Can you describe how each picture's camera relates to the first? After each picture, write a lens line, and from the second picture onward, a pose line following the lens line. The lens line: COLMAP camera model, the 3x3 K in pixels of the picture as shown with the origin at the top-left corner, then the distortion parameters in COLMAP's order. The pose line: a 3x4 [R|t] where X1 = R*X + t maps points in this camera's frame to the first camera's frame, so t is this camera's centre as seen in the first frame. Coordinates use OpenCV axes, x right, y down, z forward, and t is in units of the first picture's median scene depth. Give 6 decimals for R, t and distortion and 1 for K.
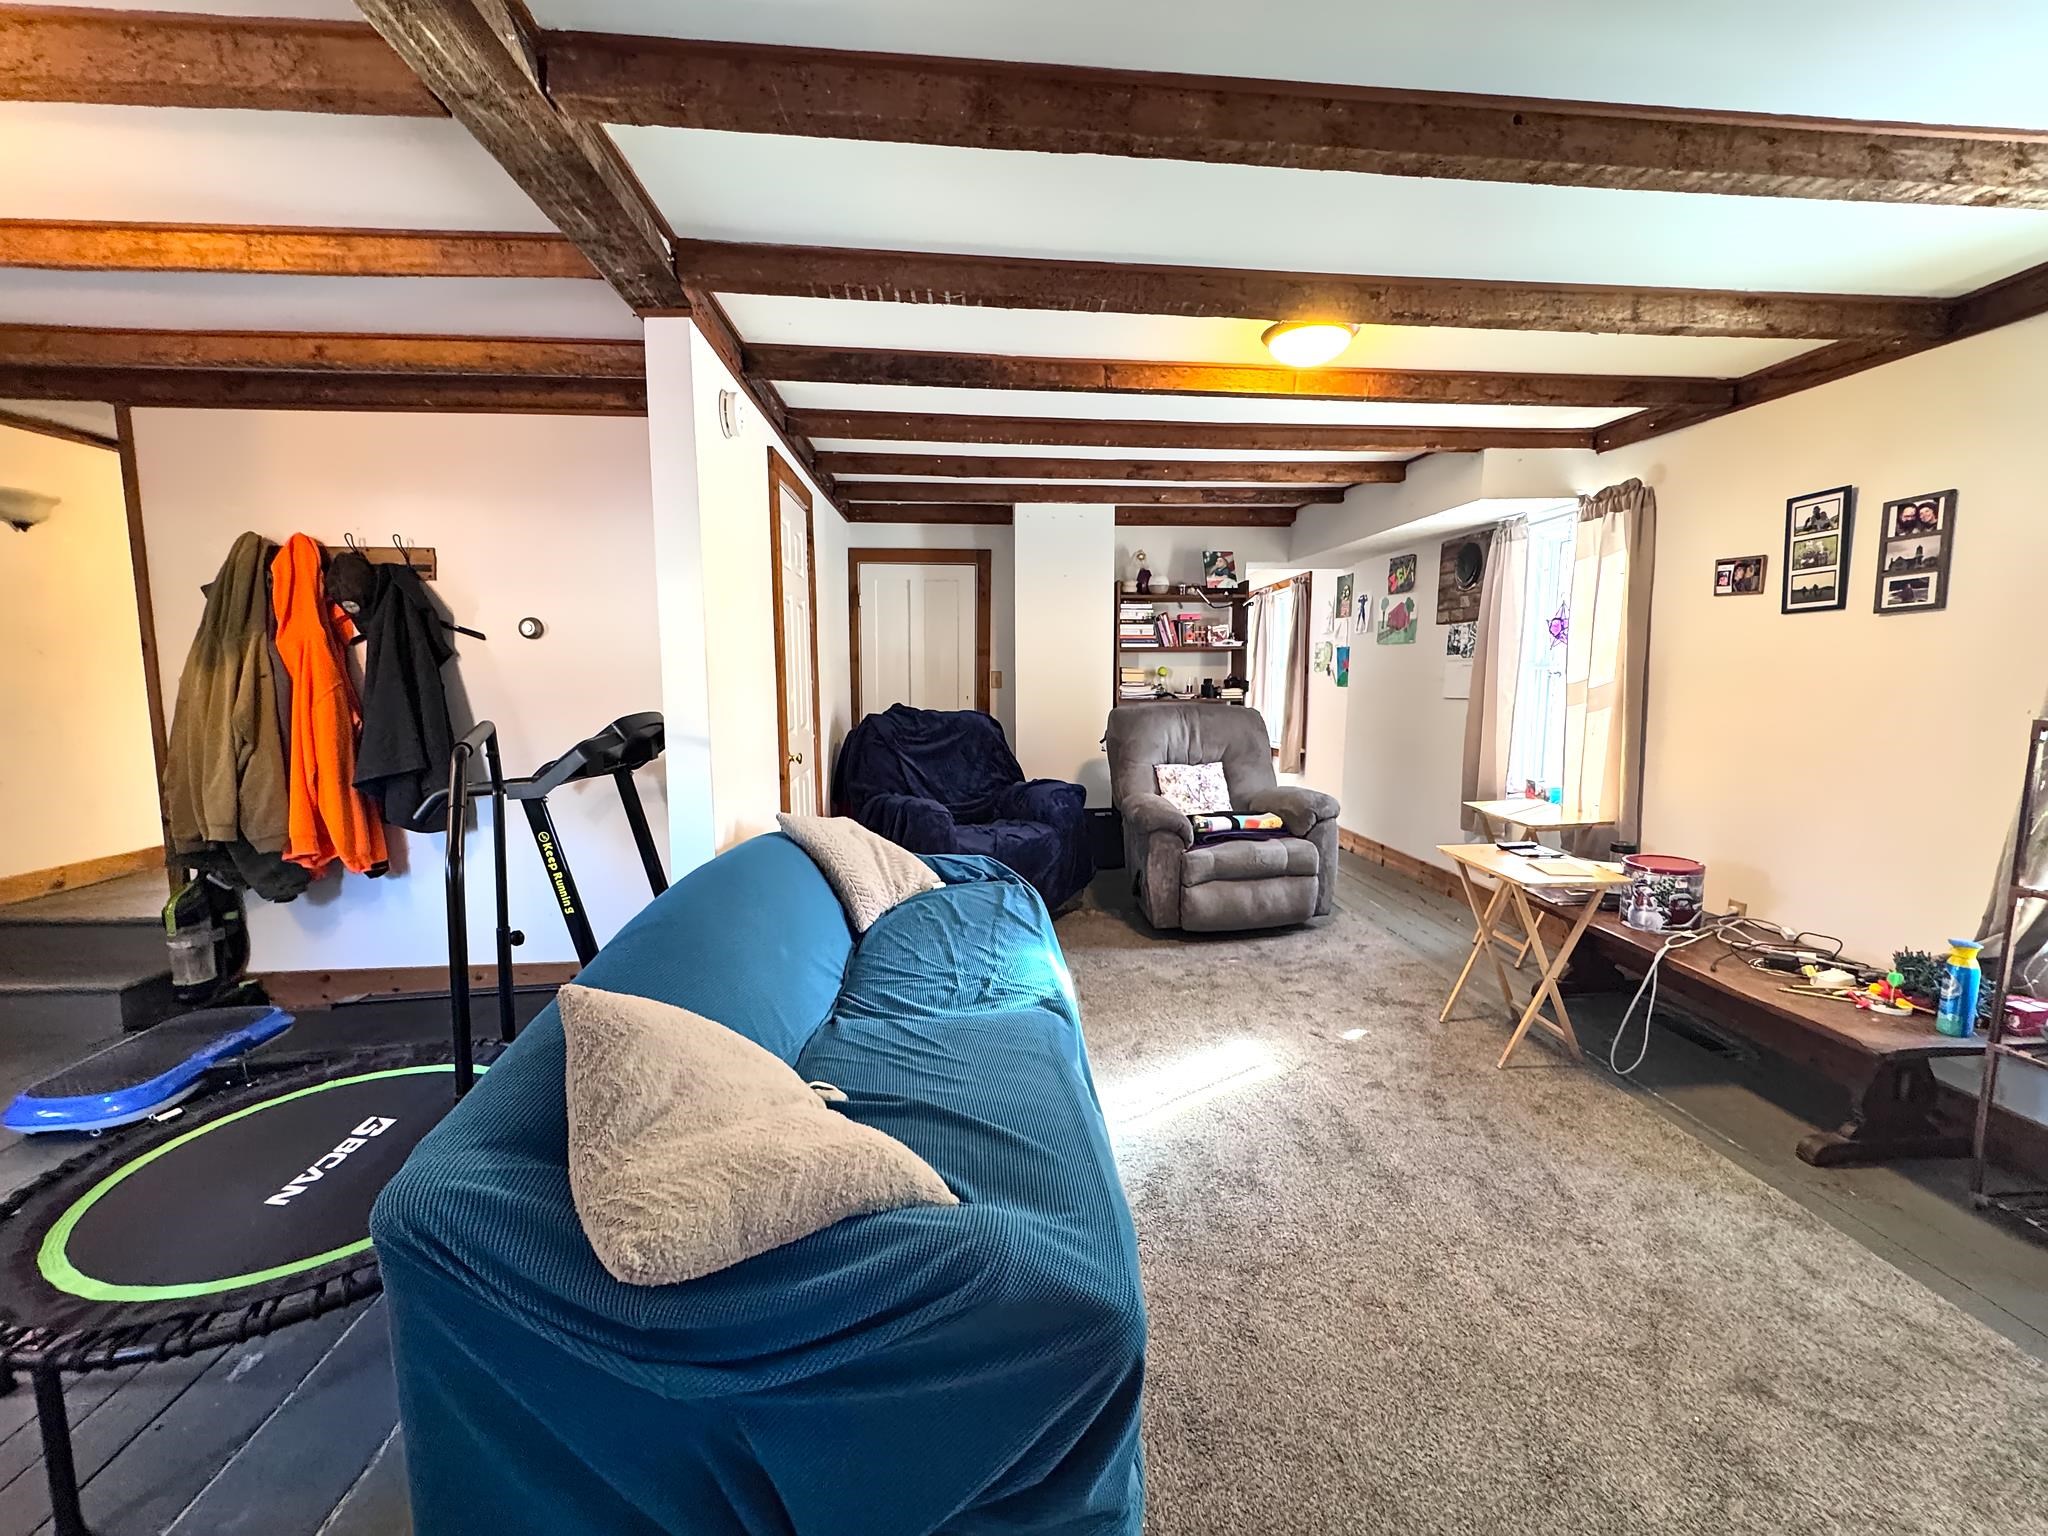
lens RADIAL K [[817.4, 0, 1023.5], [0, 817.4, 758.3], [0, 0, 1]] dist [0.001650, 0.000132]
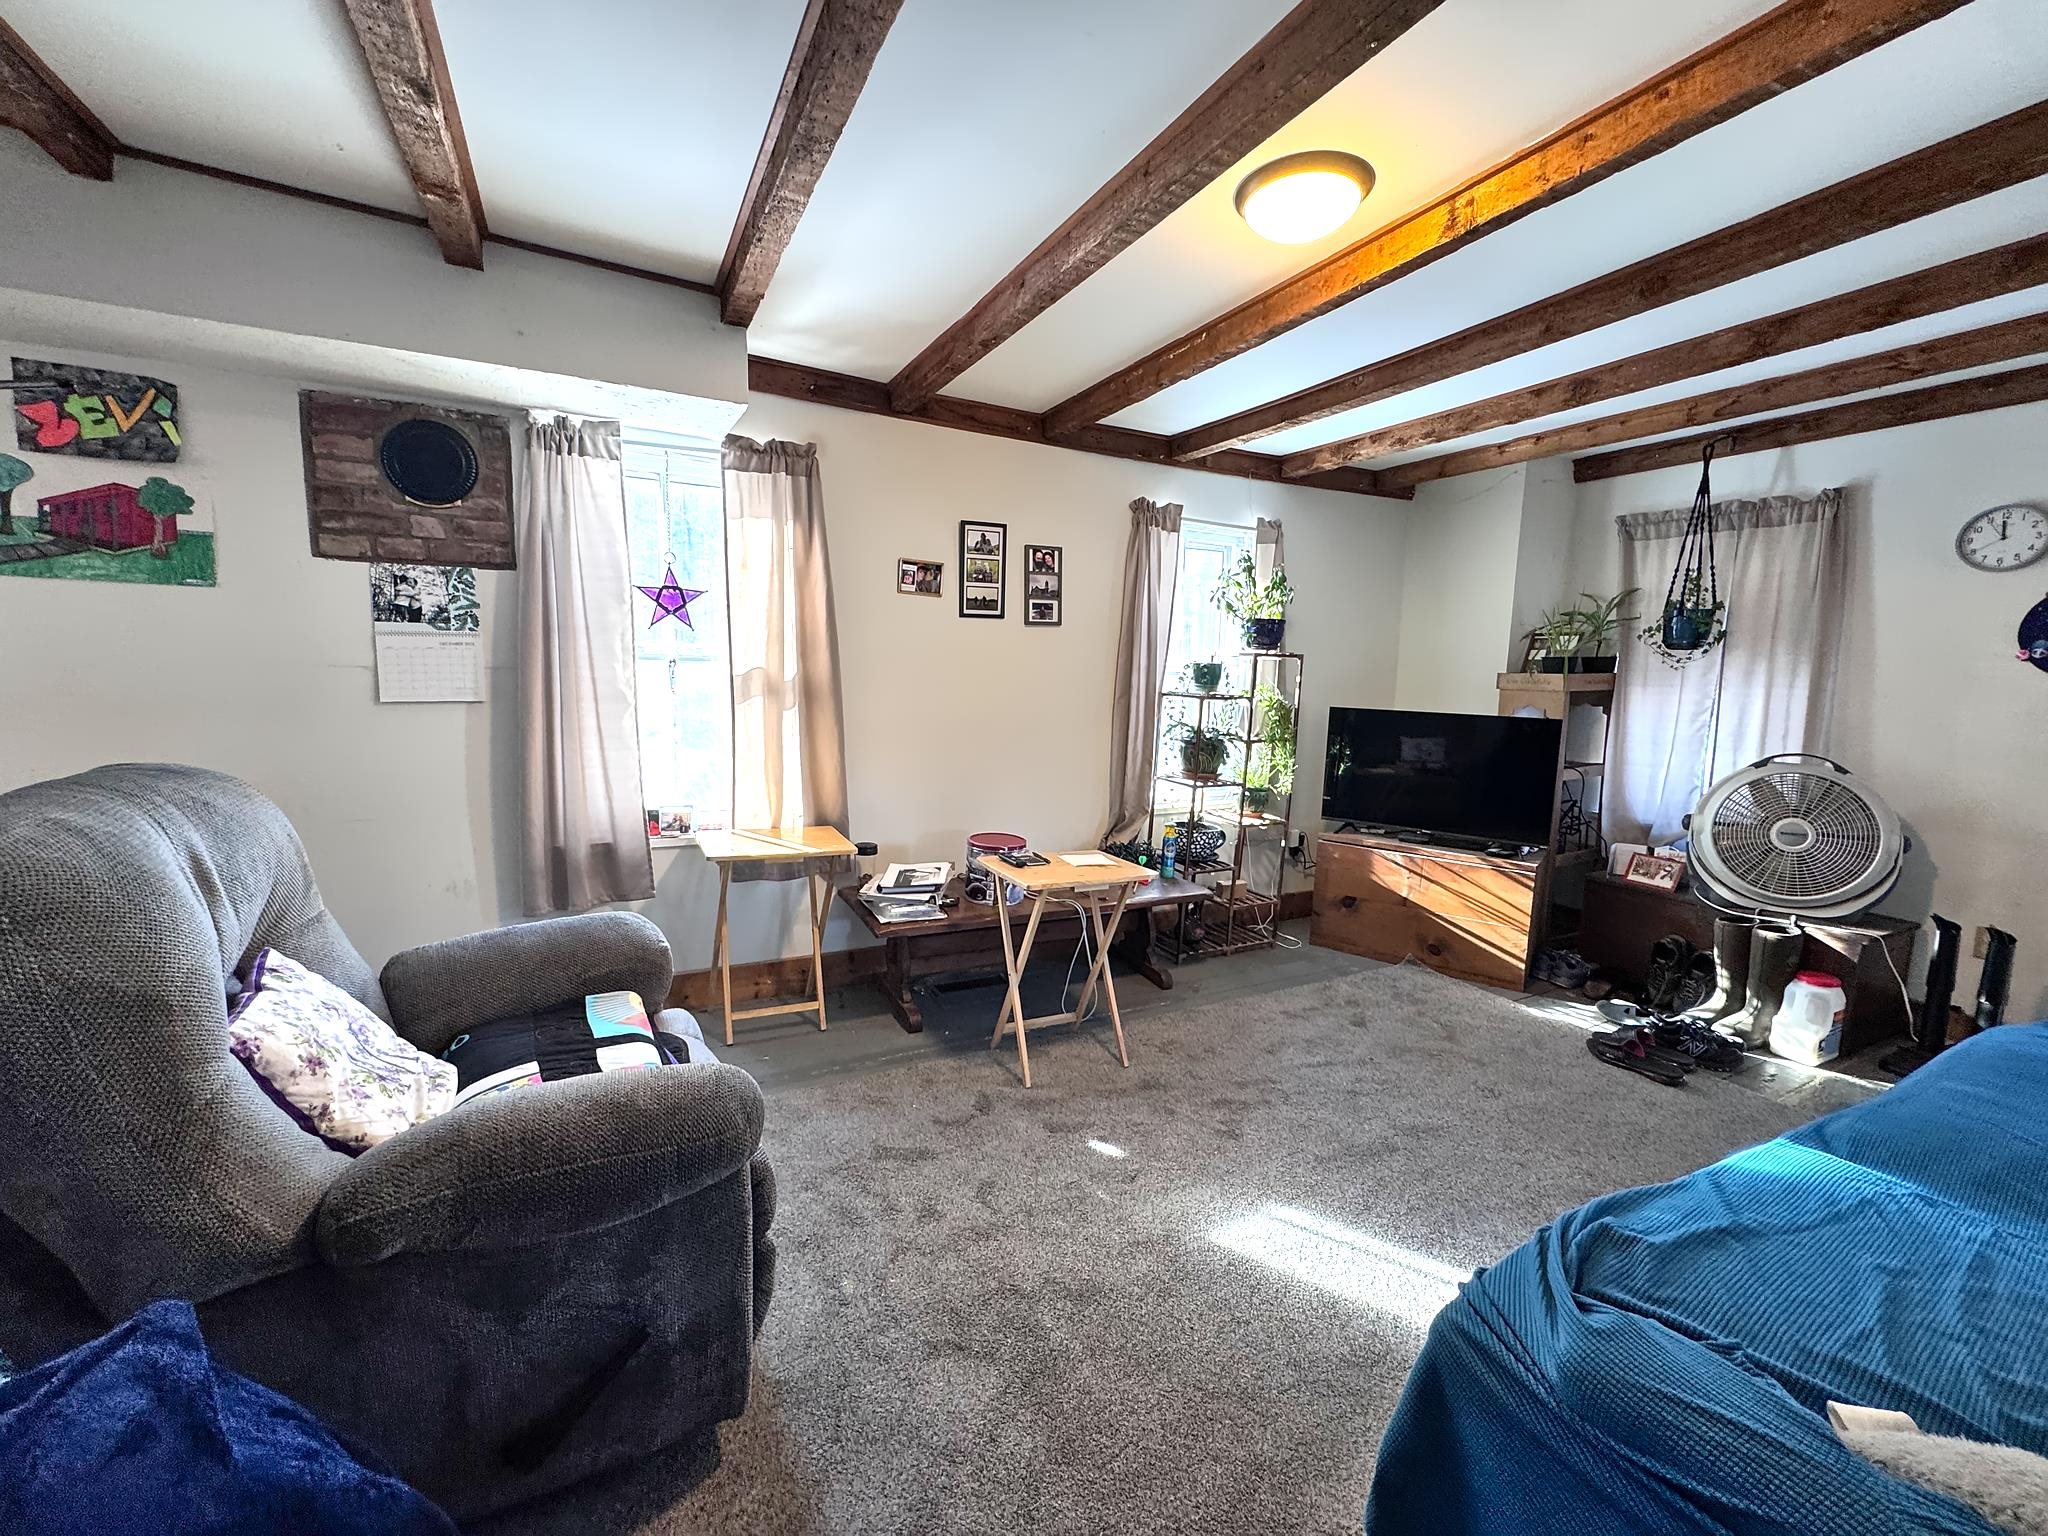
lens RADIAL K [[817.4, 0, 1022.1], [0, 817.4, 768.3], [0, 0, 1]] dist [0.001650, 0.000132]
pose [[-0.387127, -0.112943, 0.915083, -0.228788], [0.081184, 0.984439, 0.155848, -0.137723], [-0.918445, 0.134623, -0.371934, 1.396277]]
